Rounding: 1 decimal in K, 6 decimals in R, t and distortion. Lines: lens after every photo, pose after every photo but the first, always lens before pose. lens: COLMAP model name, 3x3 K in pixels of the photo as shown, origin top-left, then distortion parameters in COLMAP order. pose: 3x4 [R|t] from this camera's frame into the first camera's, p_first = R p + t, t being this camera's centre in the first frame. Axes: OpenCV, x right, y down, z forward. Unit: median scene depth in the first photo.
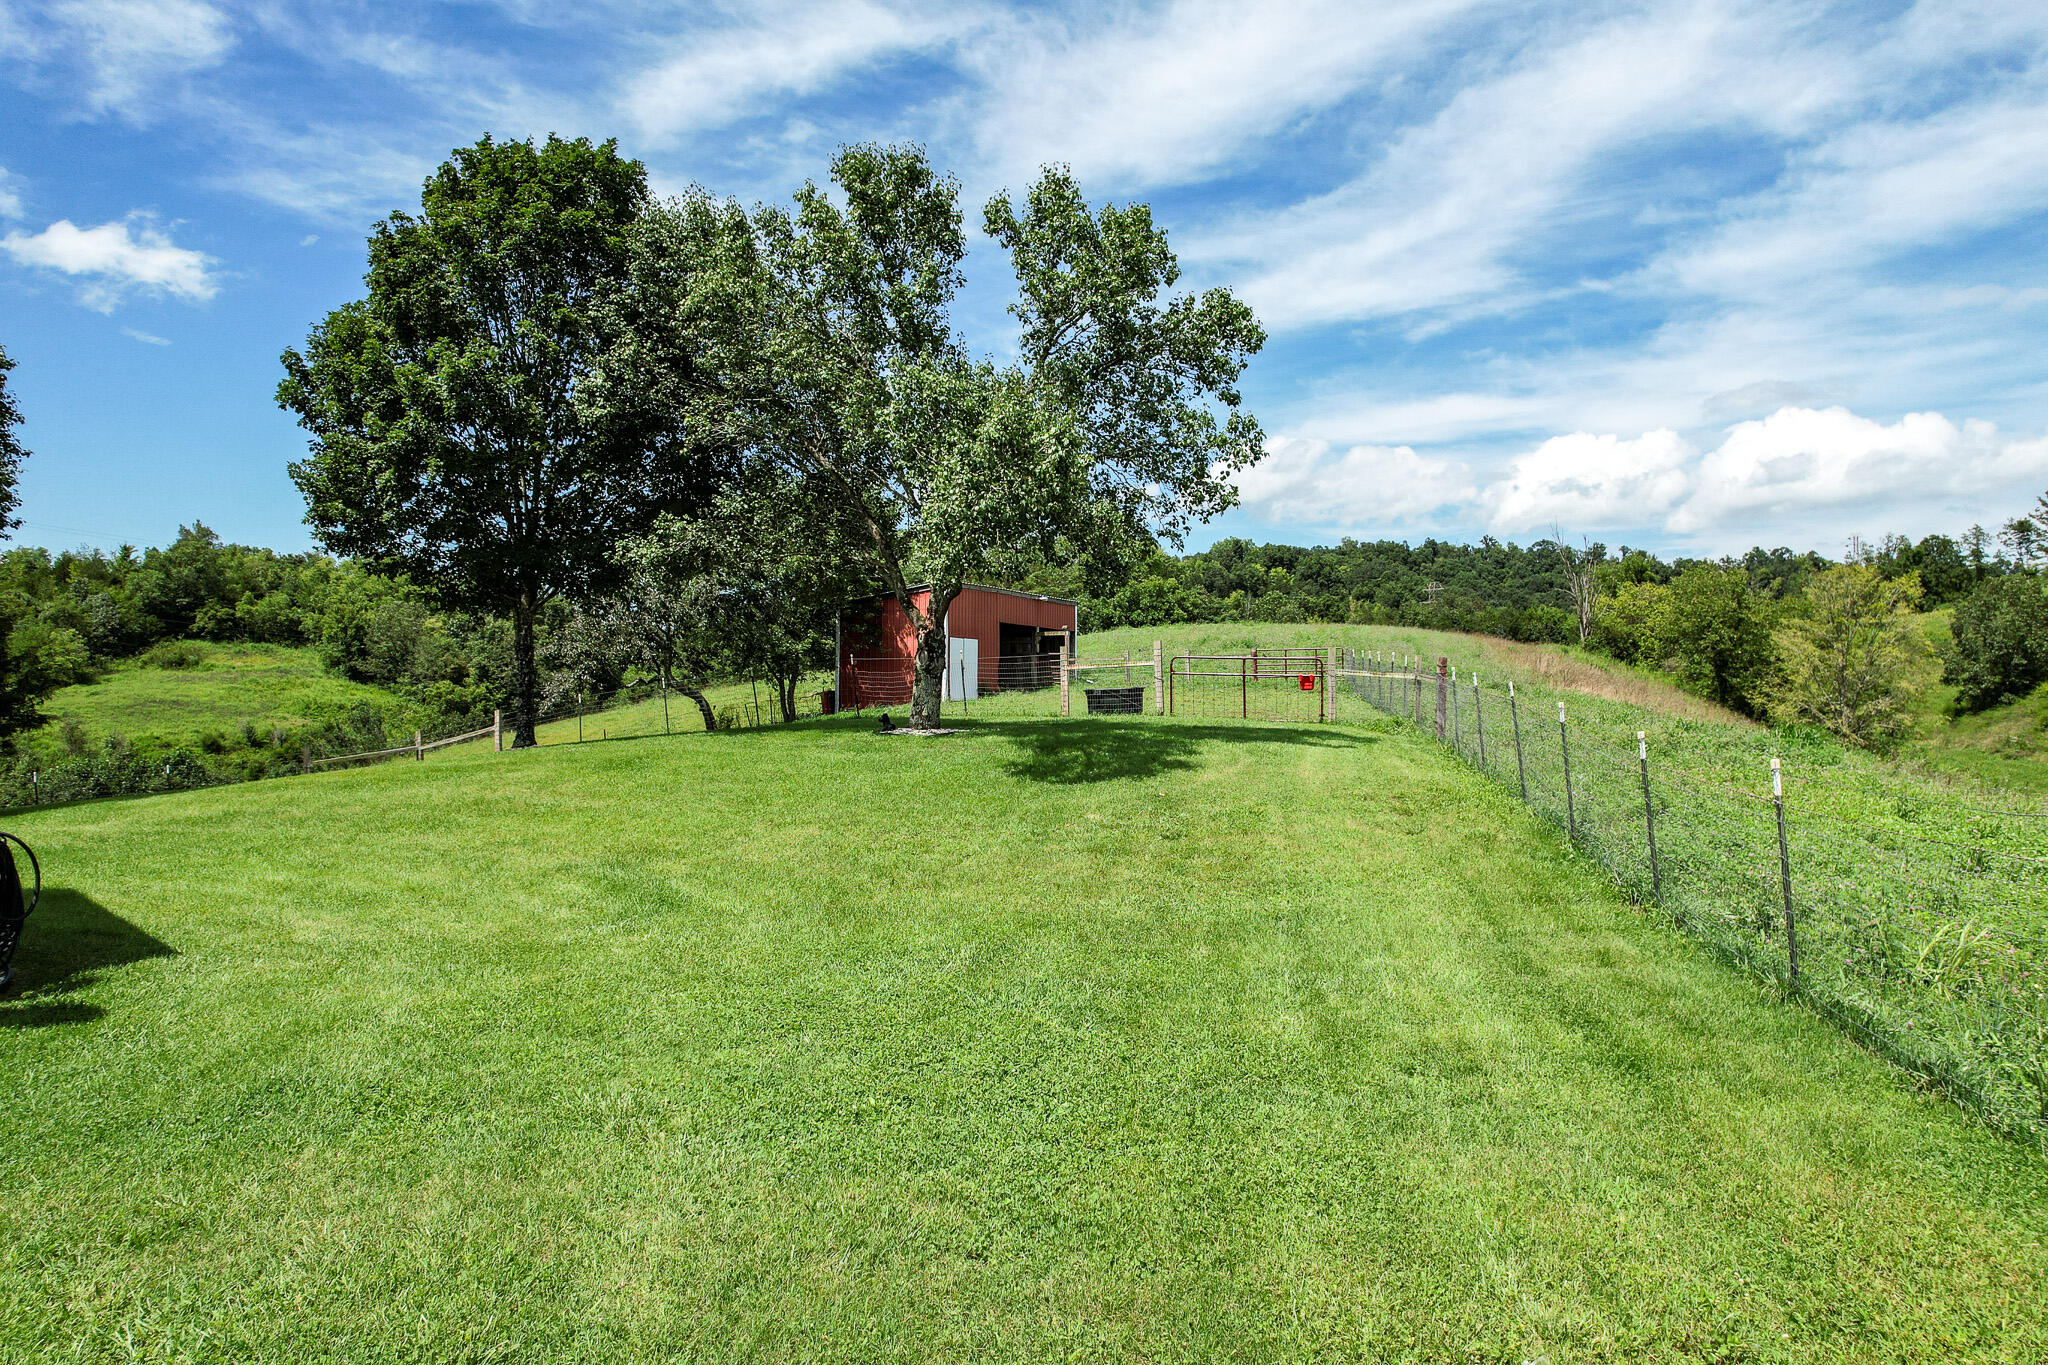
lens RADIAL K [[1308.0, 0, 1042.6], [0, 1308.0, 687.0], [0, 0, 1]] dist [-0.071798, 0.064103]
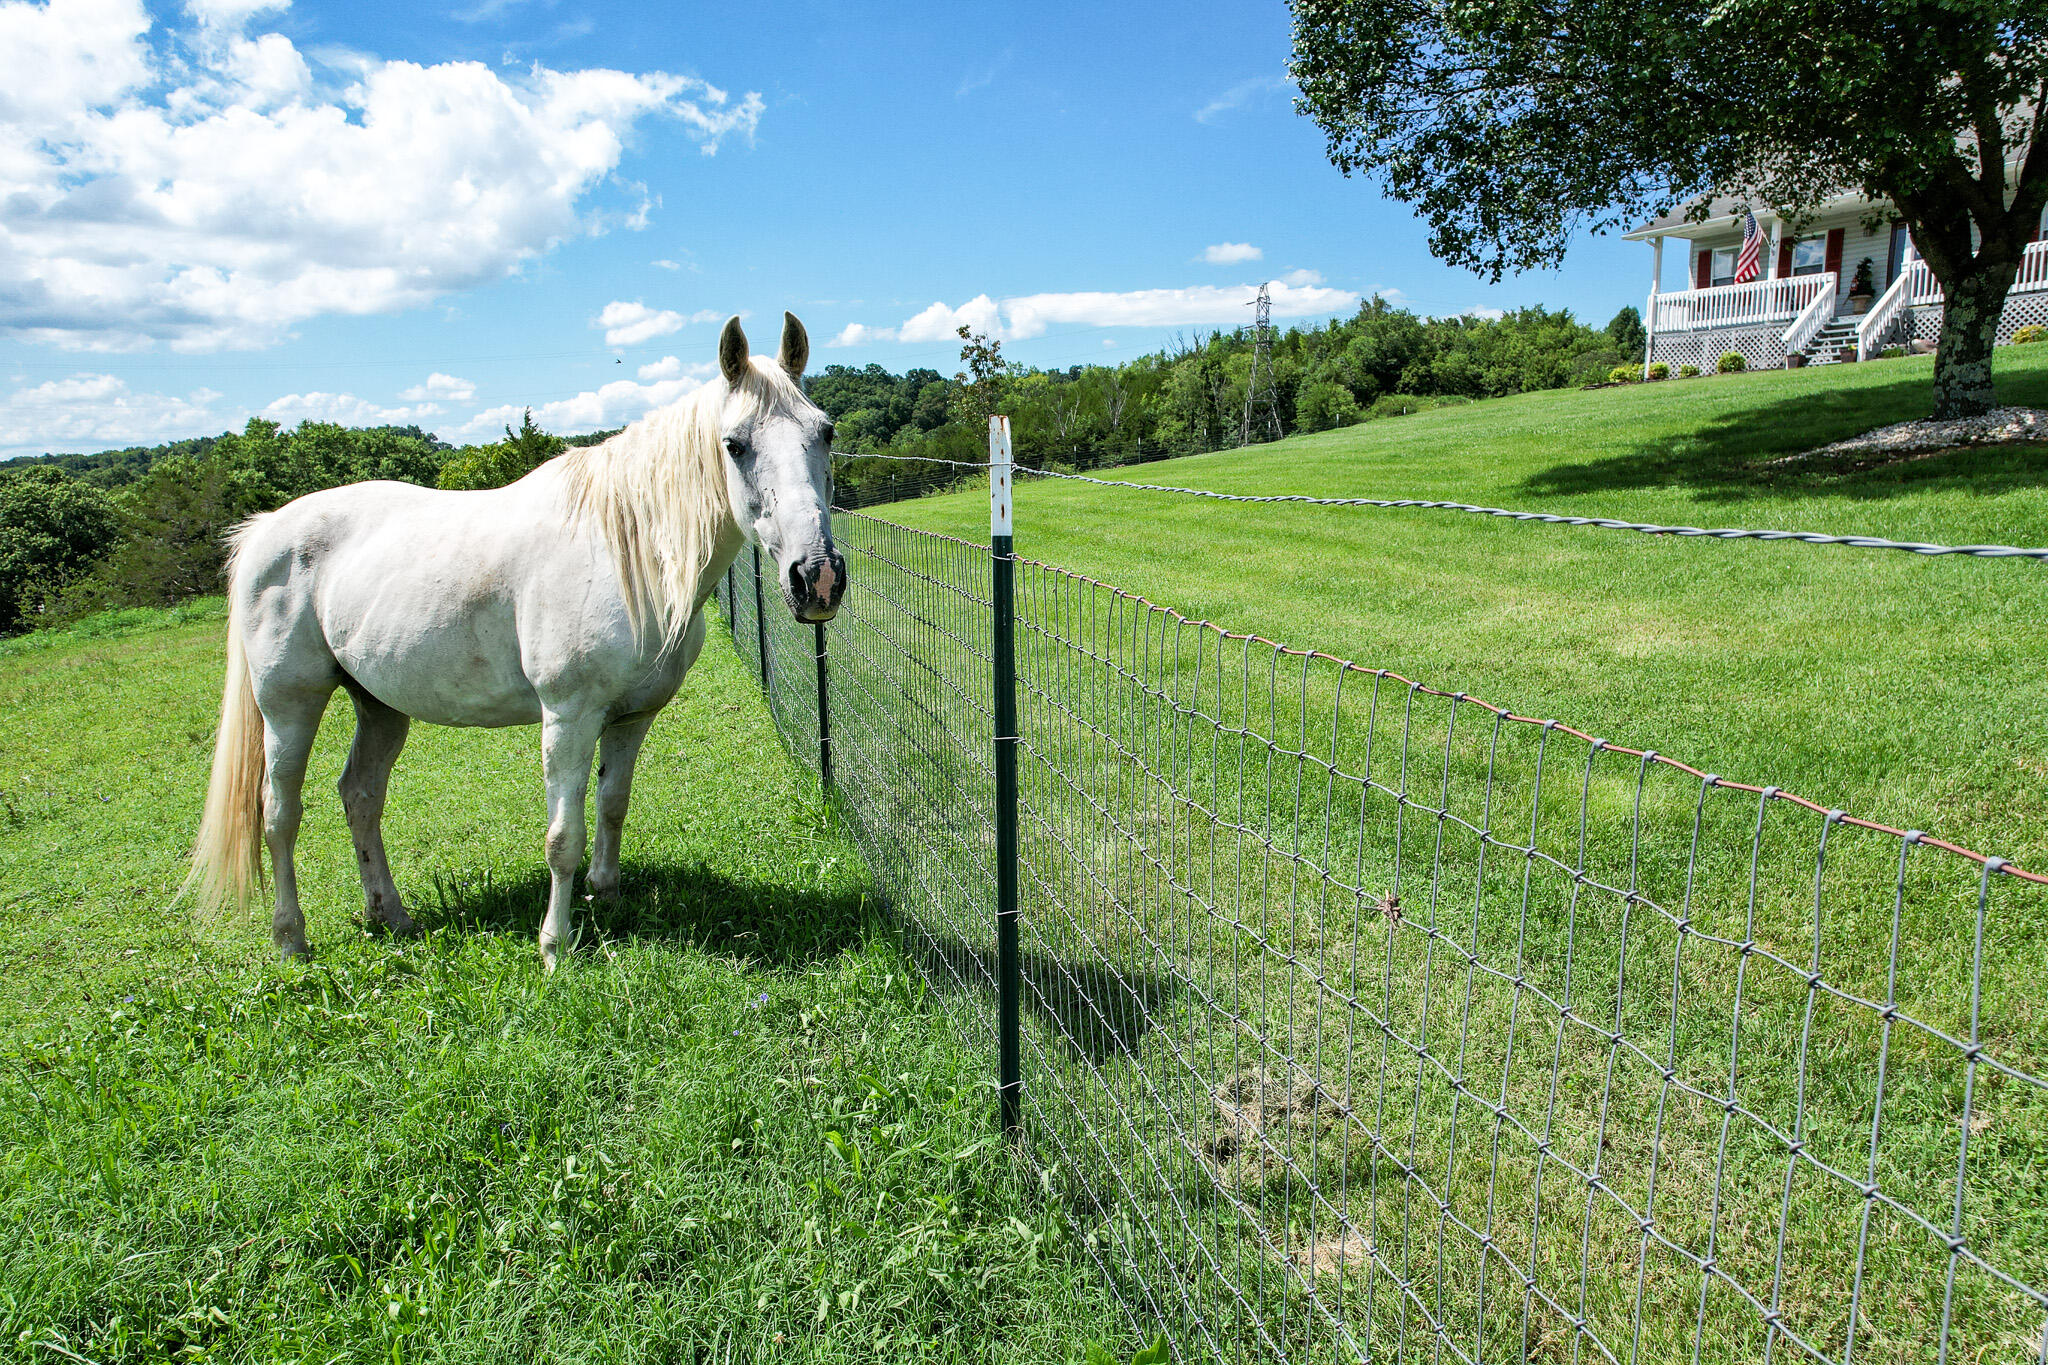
lens RADIAL K [[1310.3, 0, 1030.4], [0, 1310.3, 675.5], [0, 0, 1]] dist [-0.075120, 0.066786]
pose [[0.765050, 0.094920, -0.636937, -0.087518], [0.011327, 0.986941, 0.160684, 0.015875], [0.643871, -0.130146, 0.753984, -0.113487]]
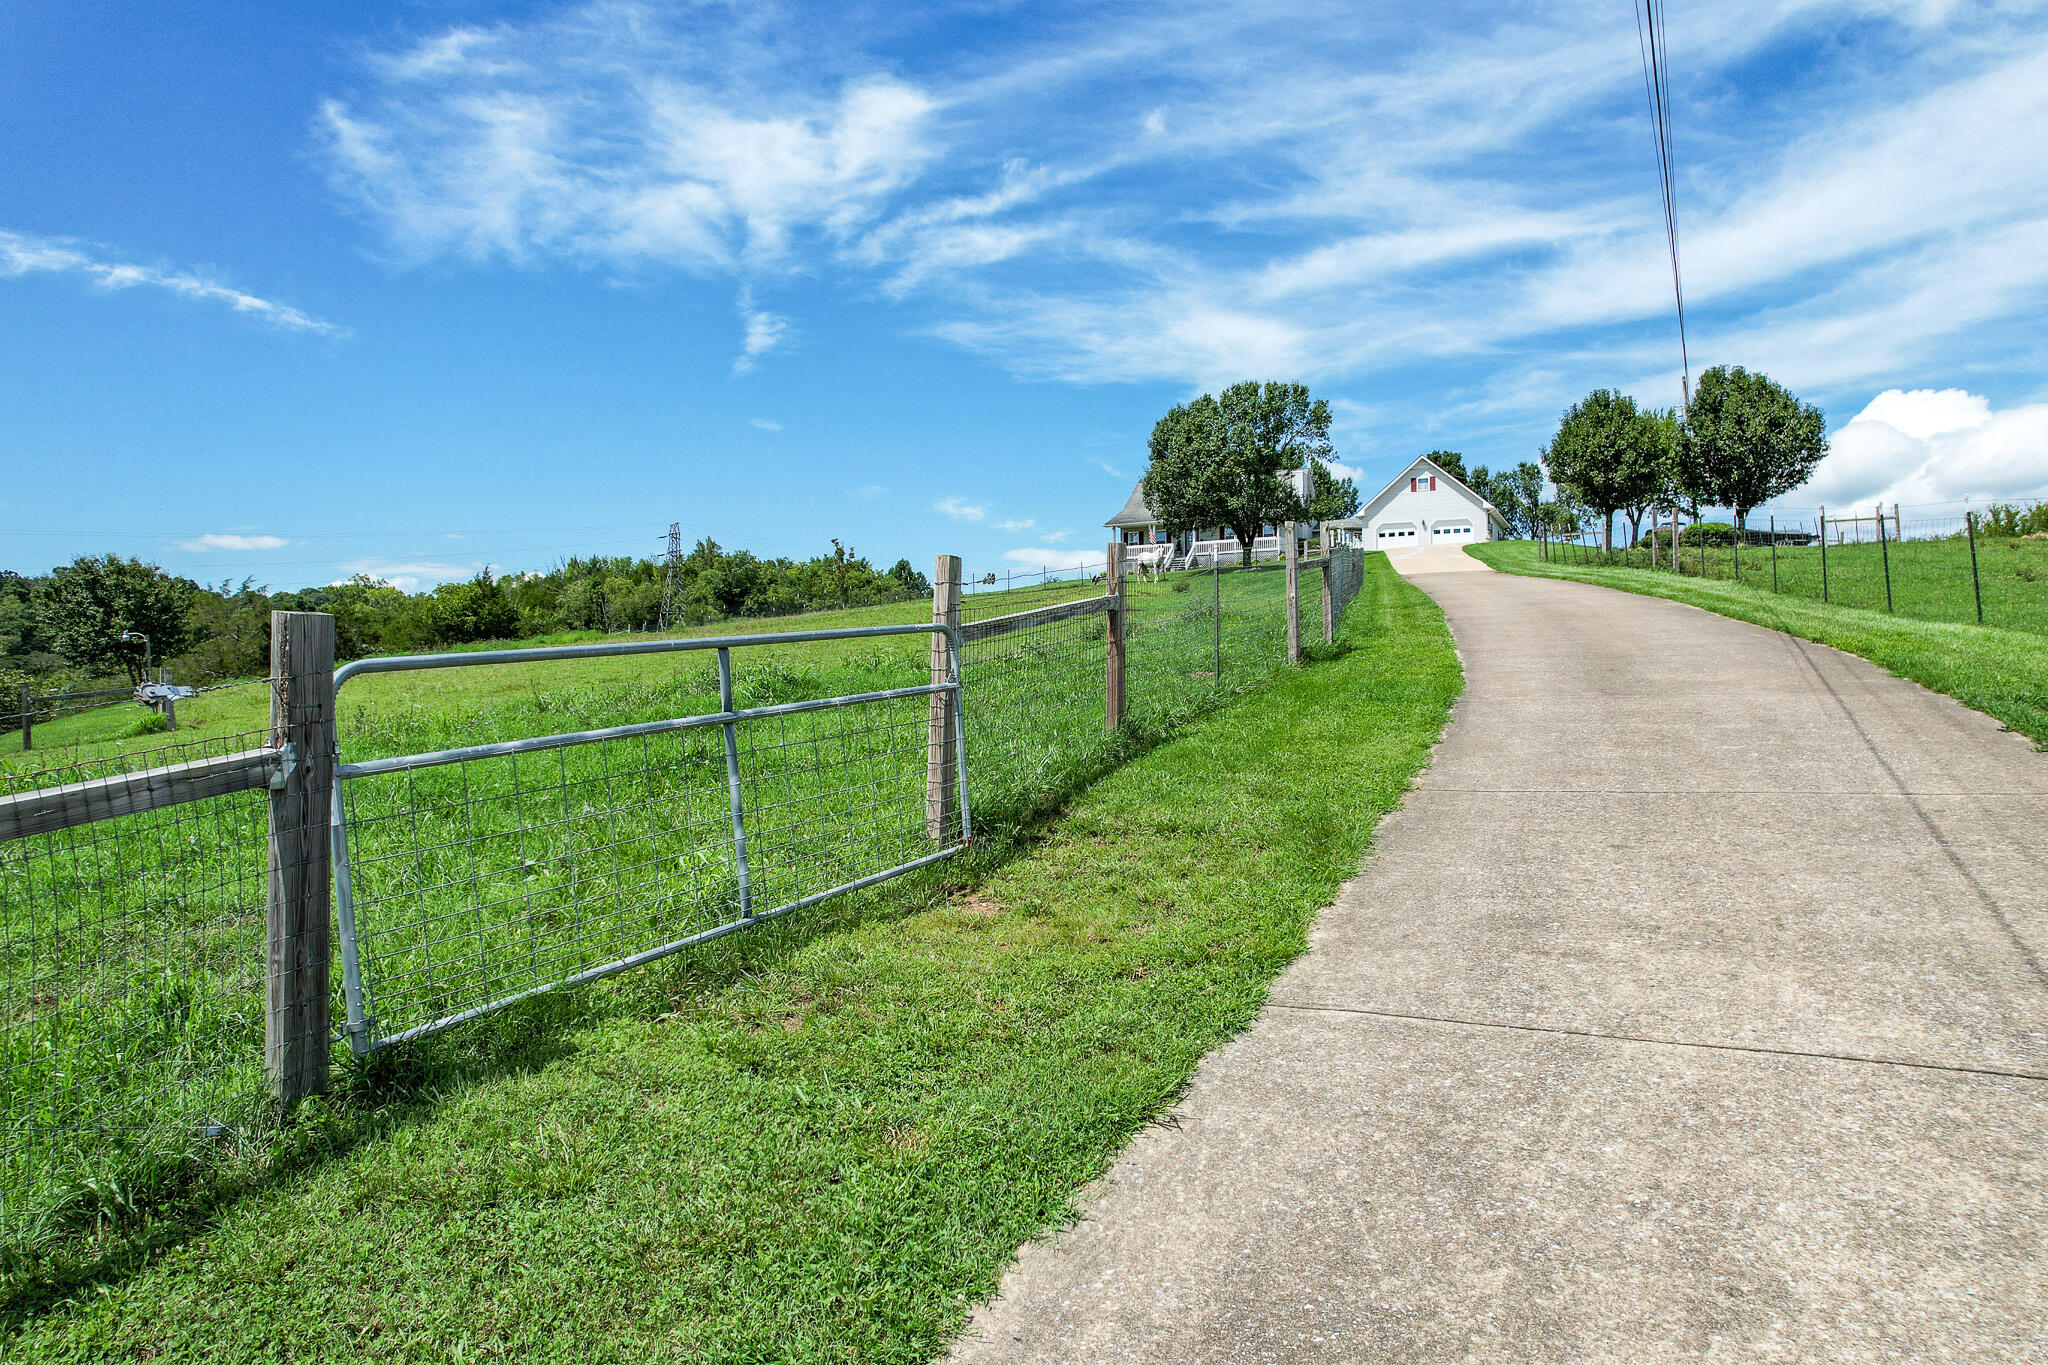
lens RADIAL K [[1310.3, 0, 1030.4], [0, 1310.3, 675.5], [0, 0, 1]] dist [-0.075120, 0.066786]
pose [[0.992688, 0.000669, -0.120707, -0.102318], [-0.002913, 0.999826, -0.018413, 0.039001], [0.120674, 0.018630, 0.992517, -0.307068]]
